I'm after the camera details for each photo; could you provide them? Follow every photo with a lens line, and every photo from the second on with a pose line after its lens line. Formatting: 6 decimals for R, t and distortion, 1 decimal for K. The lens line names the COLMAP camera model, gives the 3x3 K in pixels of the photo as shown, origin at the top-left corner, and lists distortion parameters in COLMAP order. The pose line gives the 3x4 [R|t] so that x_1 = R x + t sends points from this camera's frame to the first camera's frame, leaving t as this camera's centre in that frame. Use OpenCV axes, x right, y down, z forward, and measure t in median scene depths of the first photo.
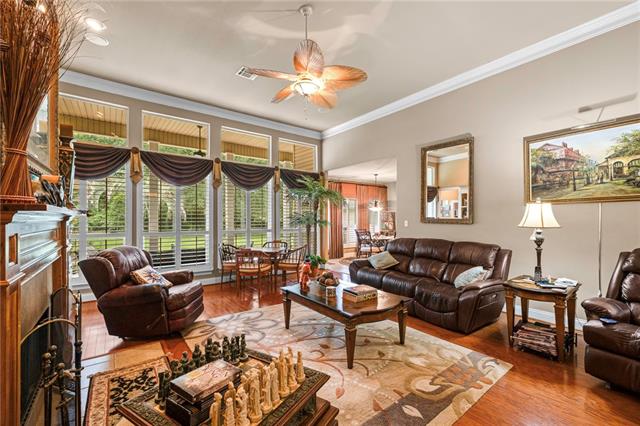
lens RADIAL K [[270.7, 0, 319.7], [0, 270.7, 218.7], [0, 0, 1]] dist [0.000868, 0.000105]
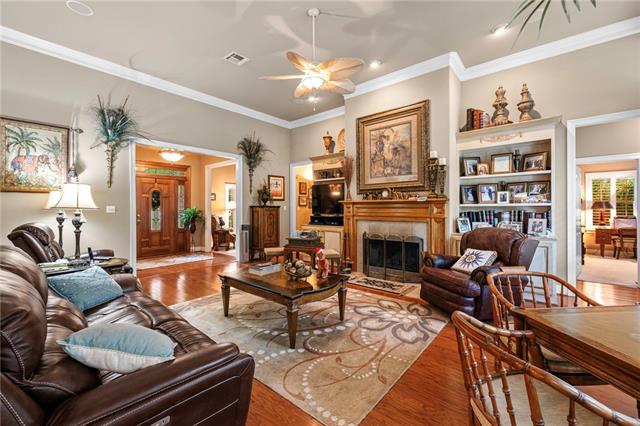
lens RADIAL K [[268.6, 0, 319.3], [0, 268.6, 210.5], [0, 0, 1]] dist [0.000748, 0.000231]
pose [[-0.978269, 0.002817, -0.207319, 0.132420], [0.001102, 0.999964, 0.008389, 0.024155], [0.207335, 0.007978, -0.978238, 1.742639]]
